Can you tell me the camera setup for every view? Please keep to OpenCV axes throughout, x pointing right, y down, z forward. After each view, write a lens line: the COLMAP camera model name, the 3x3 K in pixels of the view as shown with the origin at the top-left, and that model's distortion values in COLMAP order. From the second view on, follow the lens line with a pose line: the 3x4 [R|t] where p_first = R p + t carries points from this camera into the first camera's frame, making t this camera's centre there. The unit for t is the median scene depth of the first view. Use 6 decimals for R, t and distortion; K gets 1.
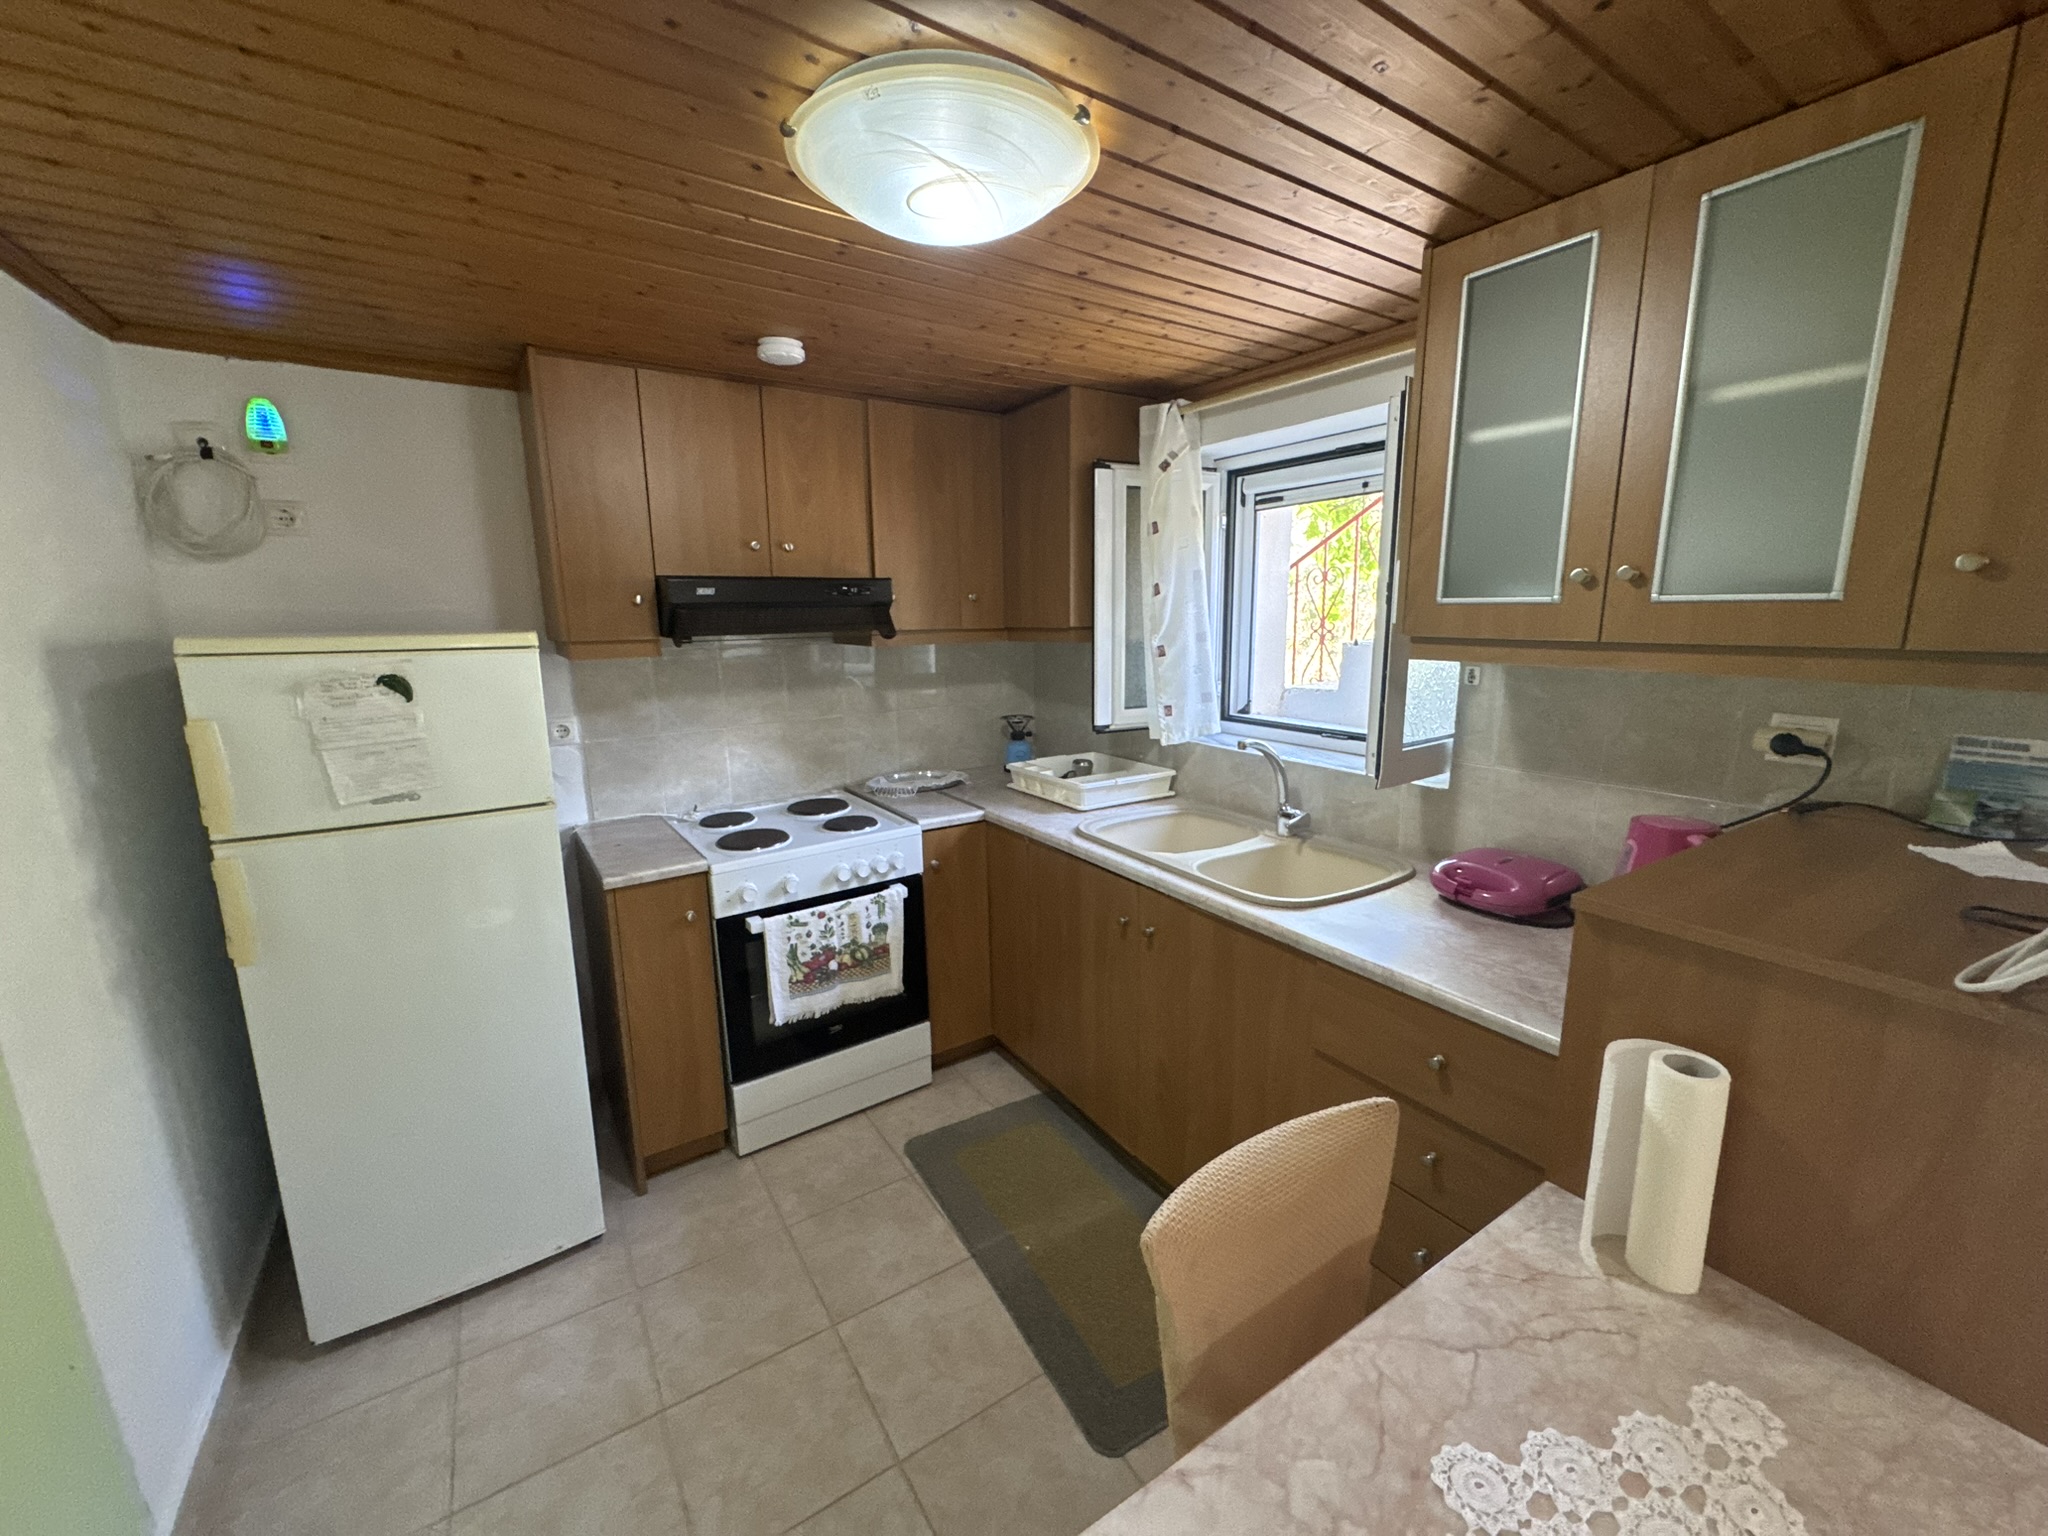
lens RADIAL K [[813.5, 0, 1025.3], [0, 813.5, 771.4], [0, 0, 1]] dist [-0.003934, -0.000066]
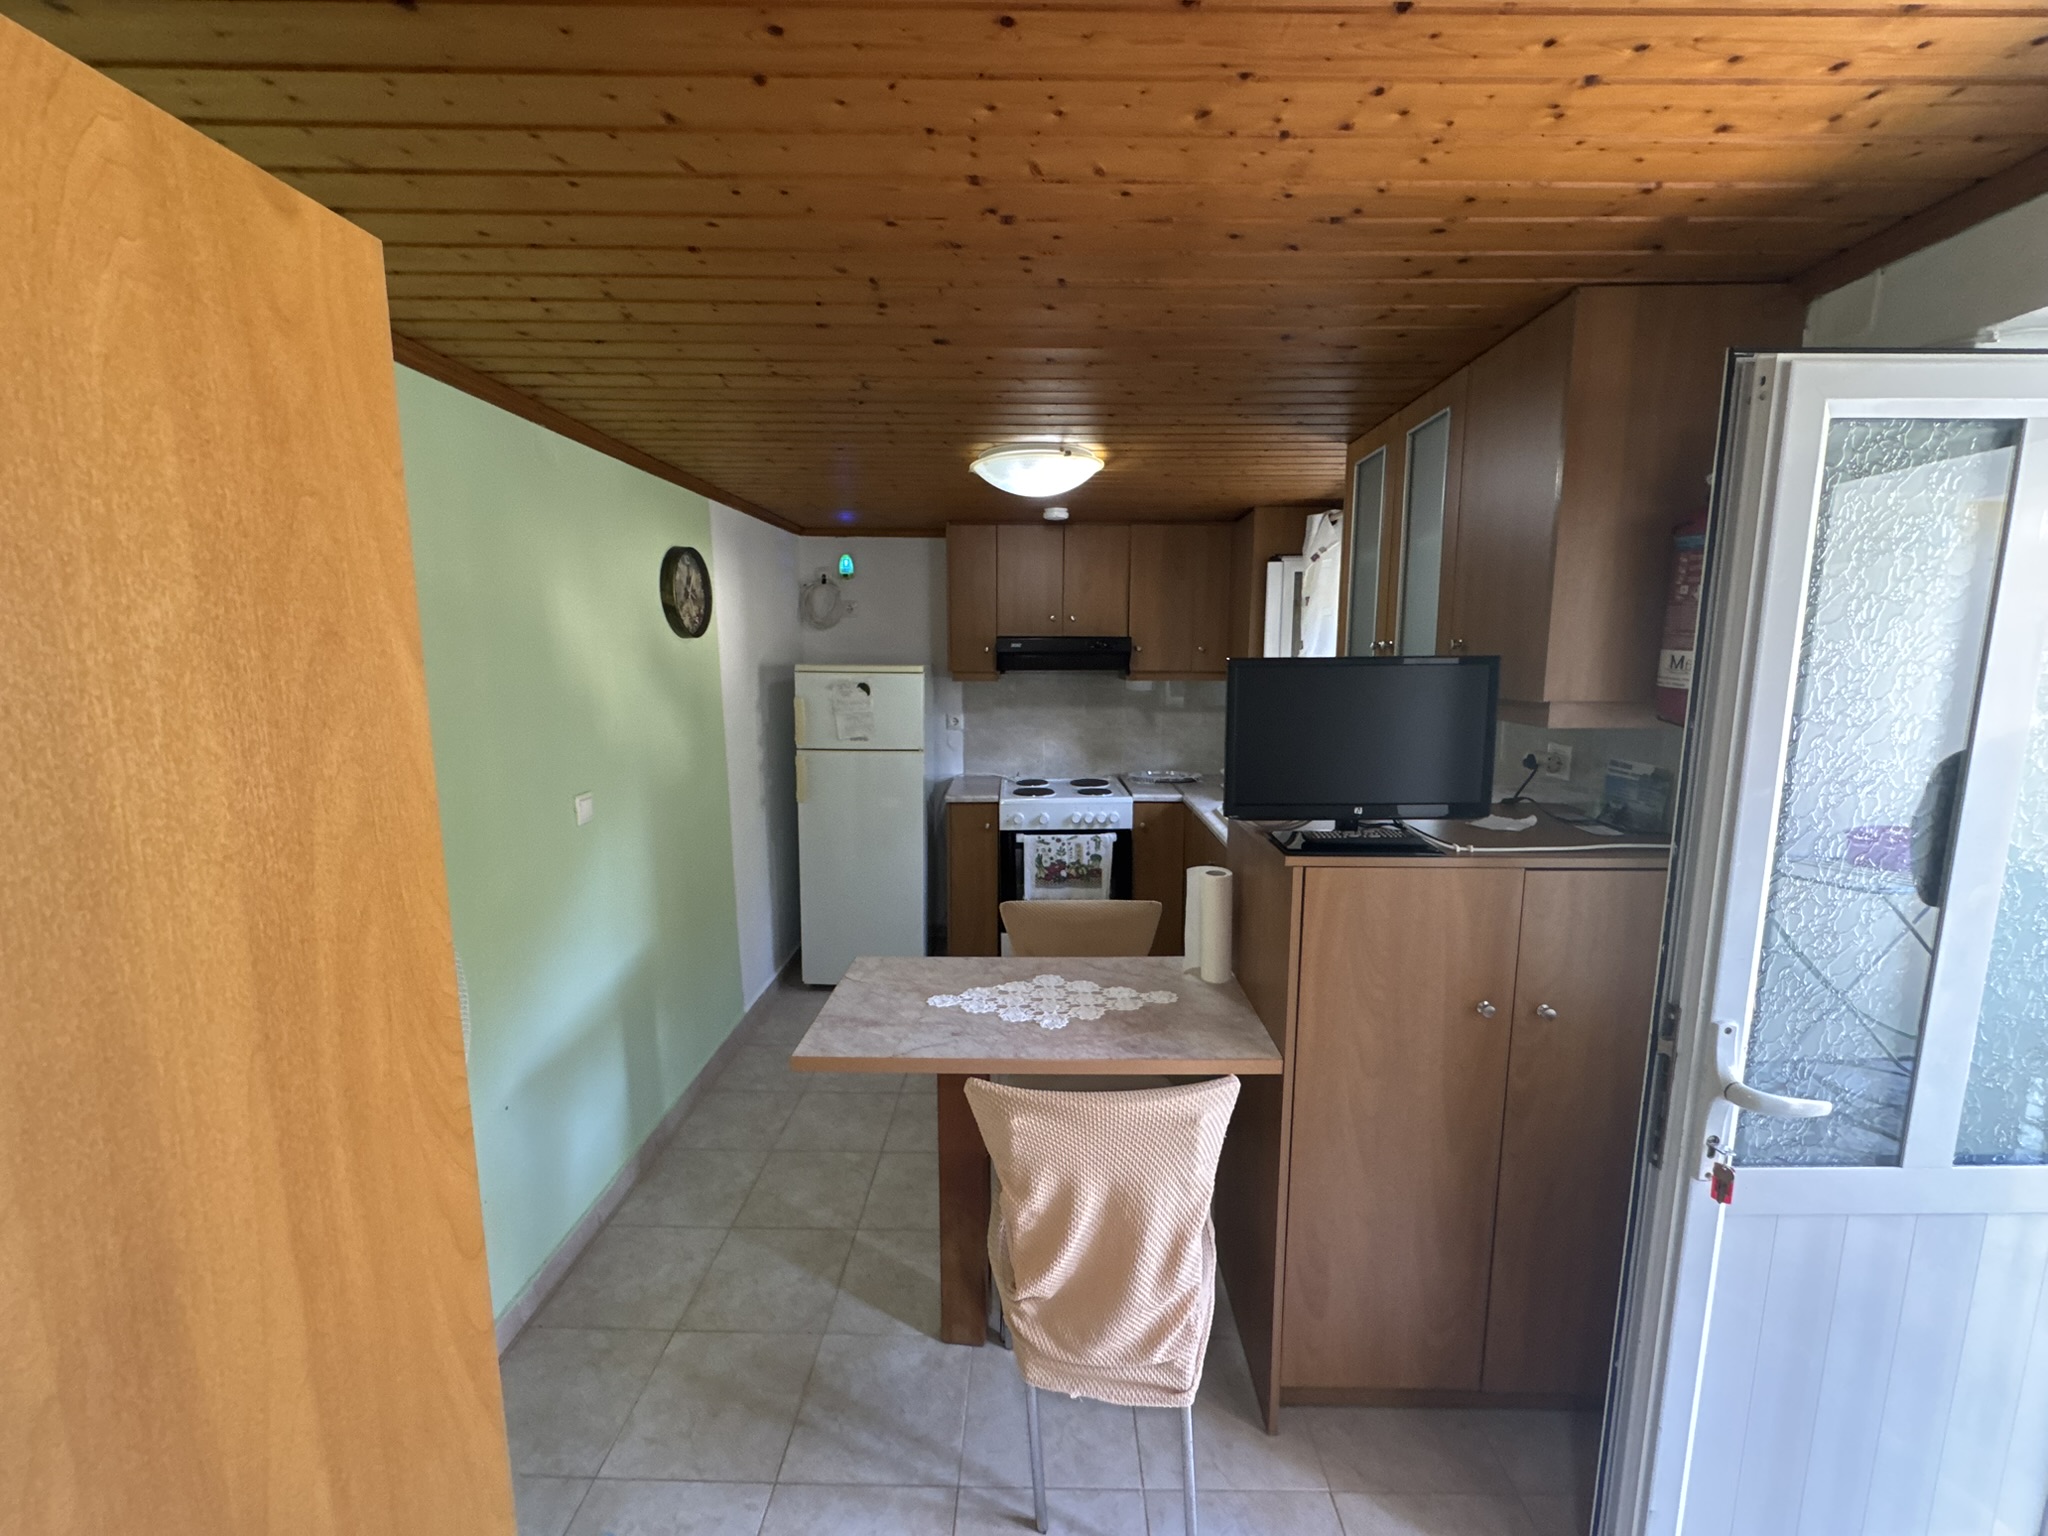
lens RADIAL K [[813.5, 0, 1030.6], [0, 813.5, 765.5], [0, 0, 1]] dist [-0.003934, -0.000066]
pose [[0.833424, 0.090195, -0.545224, 0.585326], [-0.120579, 0.992500, -0.020129, 0.066499], [0.539319, 0.082518, 0.838049, -0.421786]]
